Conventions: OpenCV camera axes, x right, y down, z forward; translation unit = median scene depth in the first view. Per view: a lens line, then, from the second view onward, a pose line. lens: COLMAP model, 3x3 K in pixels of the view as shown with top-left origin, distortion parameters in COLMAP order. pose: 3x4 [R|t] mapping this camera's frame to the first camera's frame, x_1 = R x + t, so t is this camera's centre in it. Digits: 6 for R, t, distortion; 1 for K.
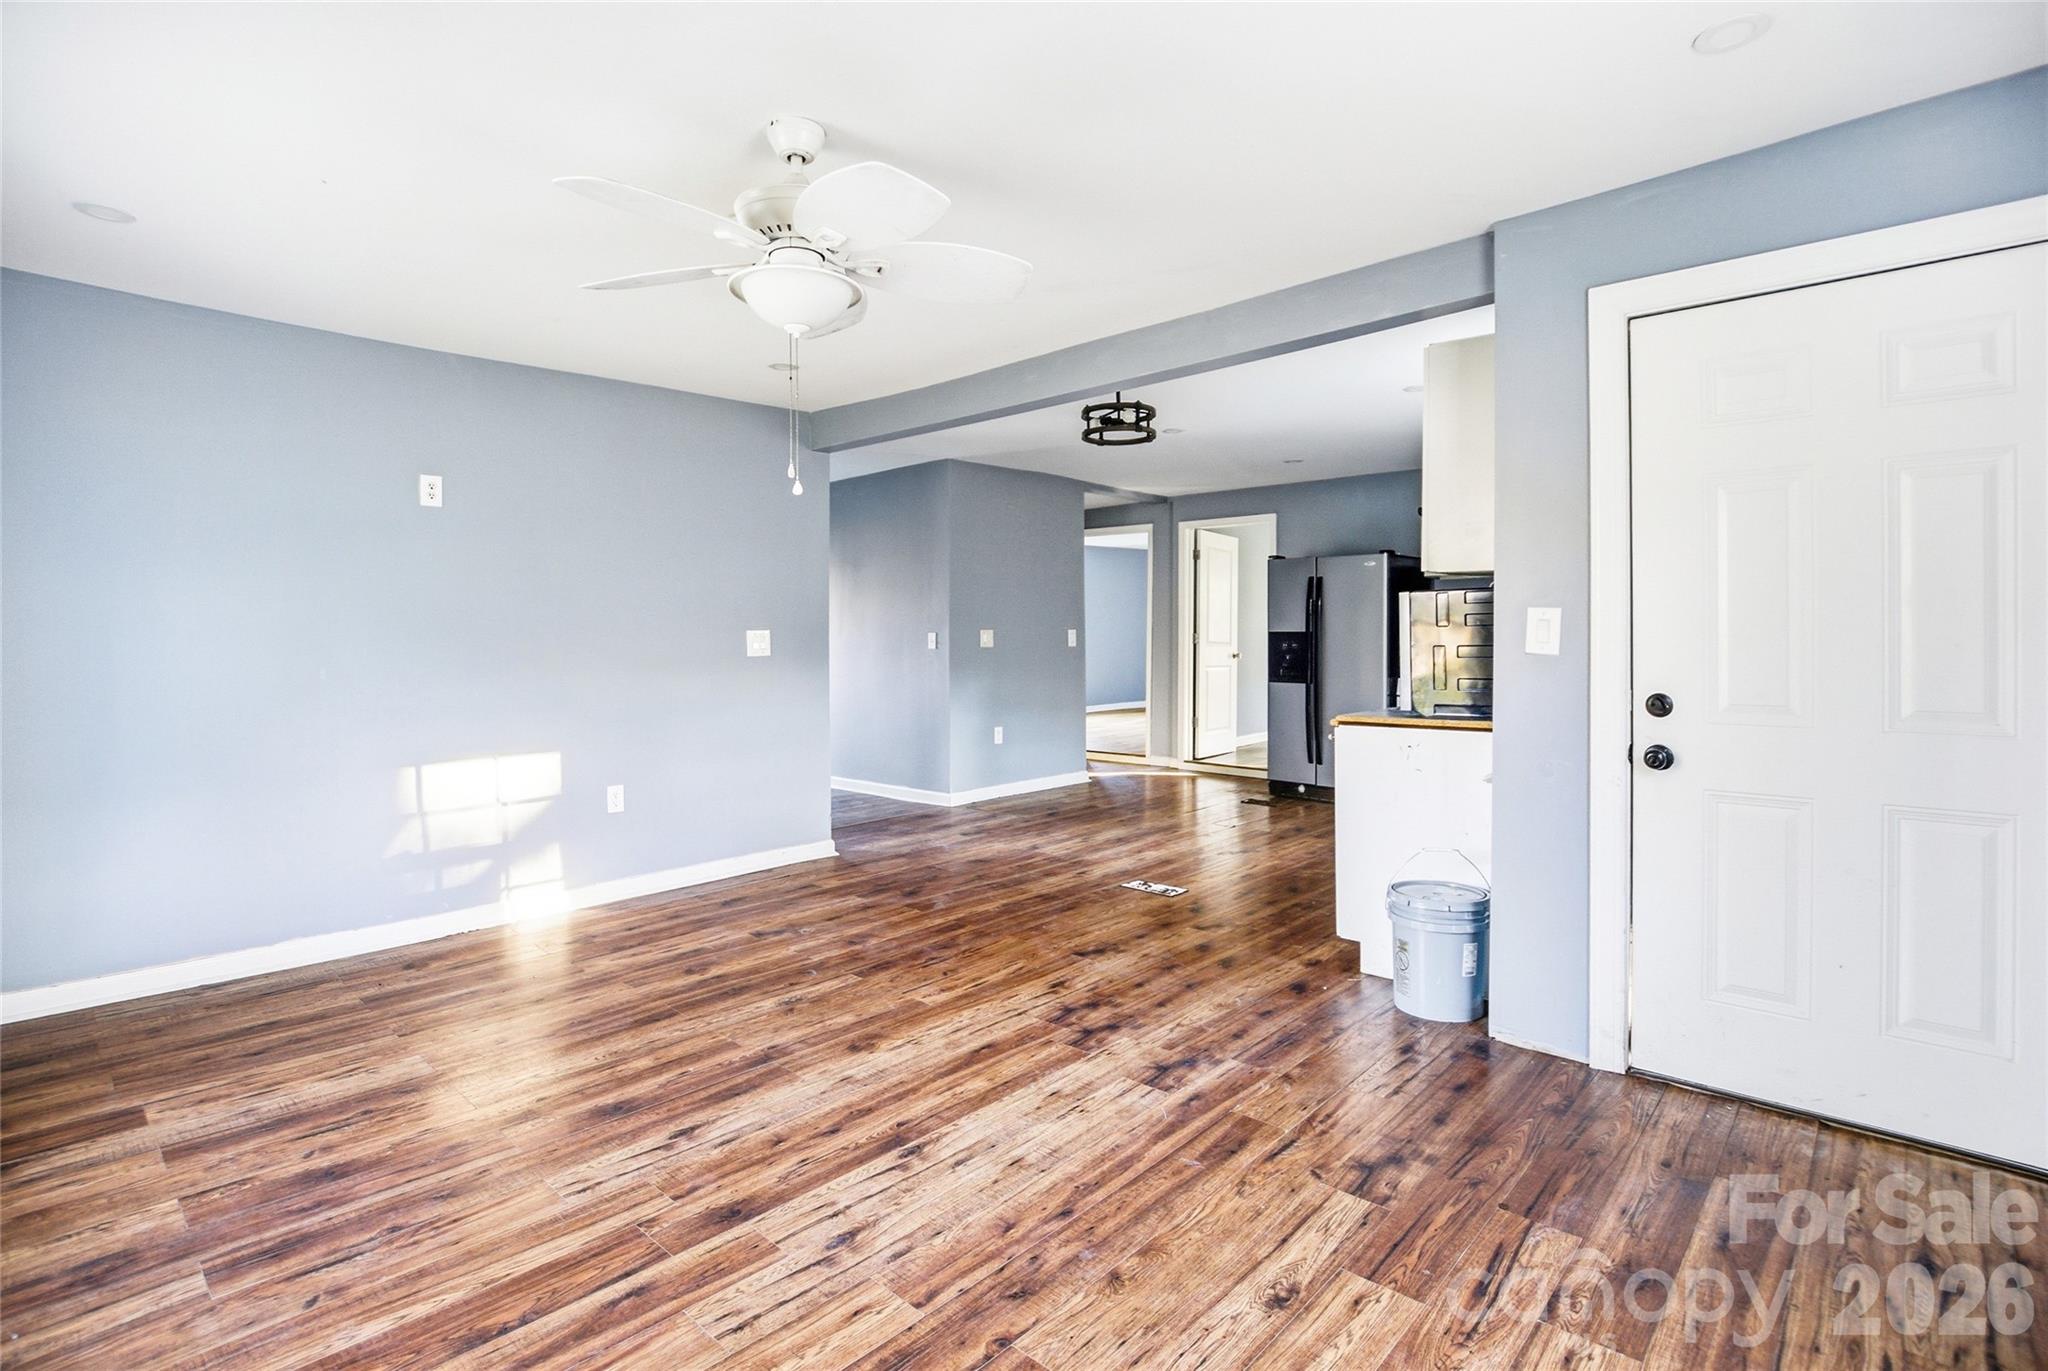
lens RADIAL K [[963.1, 0, 1018.3], [0, 963.1, 674.2], [0, 0, 1]] dist [-0.026872, 0.001345]
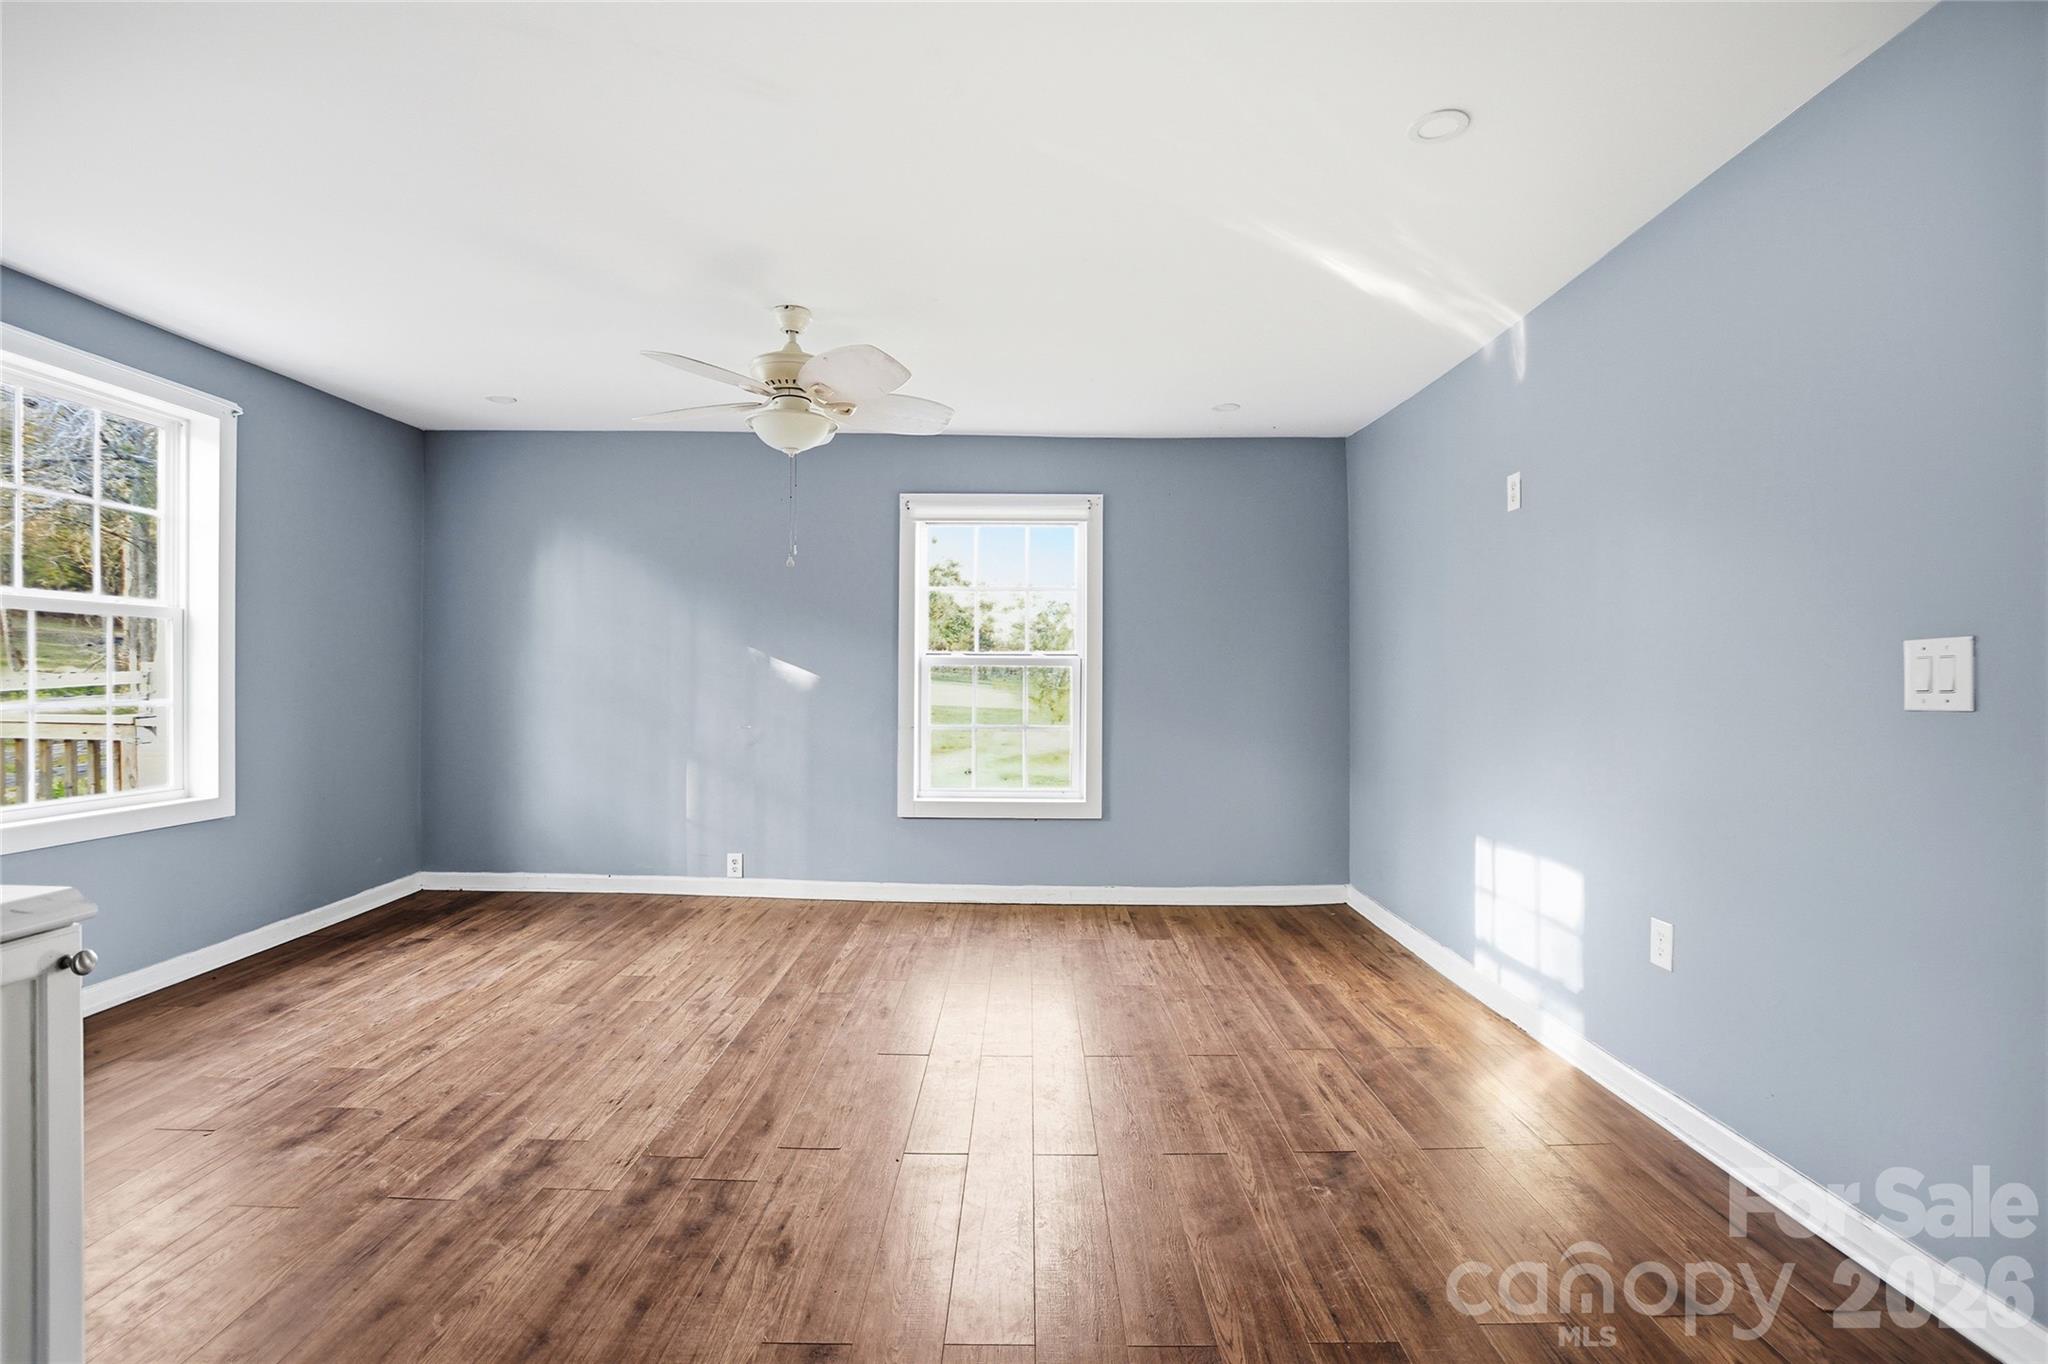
lens RADIAL K [[963.1, 0, 1024.0], [0, 963.1, 677.7], [0, 0, 1]] dist [-0.026872, 0.001345]
pose [[-0.738515, 0.002736, -0.674232, 0.419777], [-0.025458, 0.999166, 0.031939, -0.063960], [0.673757, 0.040752, -0.737829, 1.962986]]
